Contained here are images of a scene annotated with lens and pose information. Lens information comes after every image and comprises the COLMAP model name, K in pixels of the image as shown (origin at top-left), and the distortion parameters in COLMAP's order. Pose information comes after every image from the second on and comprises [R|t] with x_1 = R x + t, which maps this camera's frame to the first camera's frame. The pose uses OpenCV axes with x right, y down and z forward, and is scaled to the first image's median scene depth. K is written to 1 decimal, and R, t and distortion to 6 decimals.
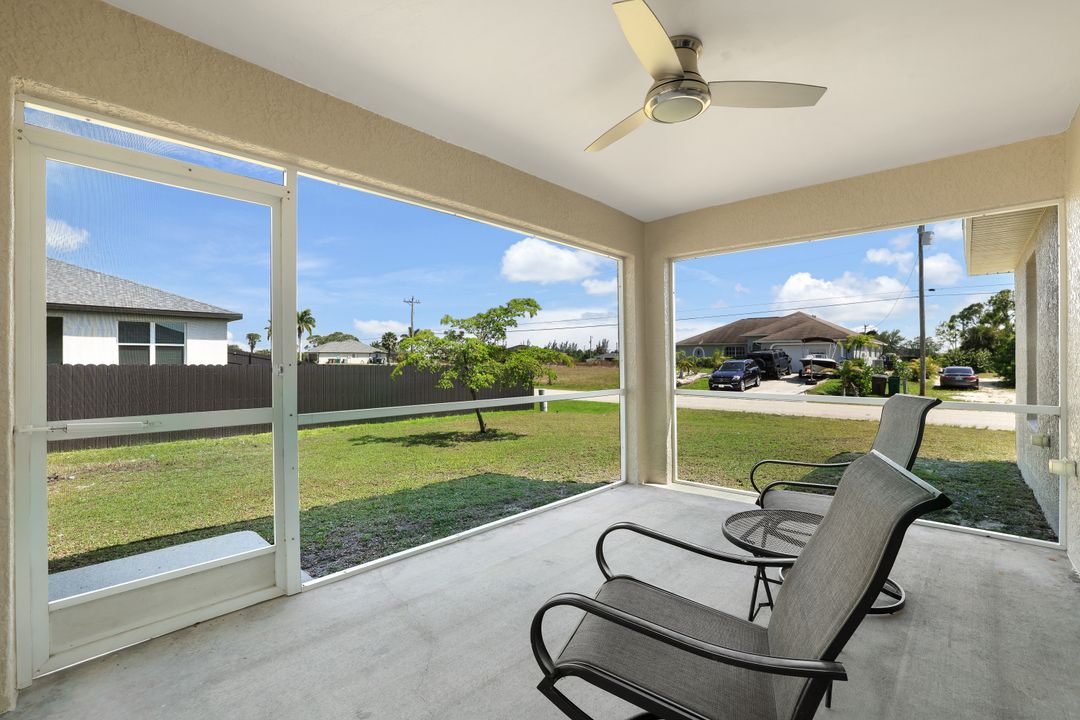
lens RADIAL K [[466.2, 0, 534.6], [0, 466.2, 361.9], [0, 0, 1]] dist [-0.015287, 0.000351]
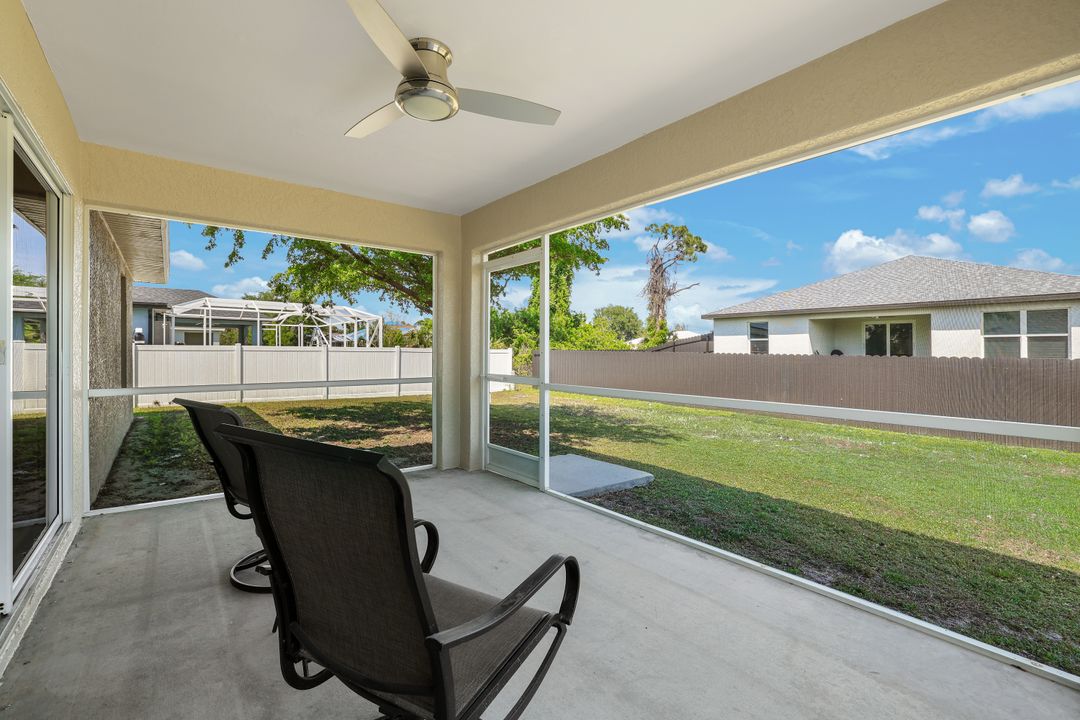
lens RADIAL K [[466.2, 0, 534.4], [0, 466.2, 354.3], [0, 0, 1]] dist [-0.015287, 0.000351]
pose [[-0.135612, 0.000053, -0.990762, 0.640912], [-0.004118, 0.999991, 0.000617, 0.008429], [0.990753, 0.004164, -0.135611, 0.679463]]
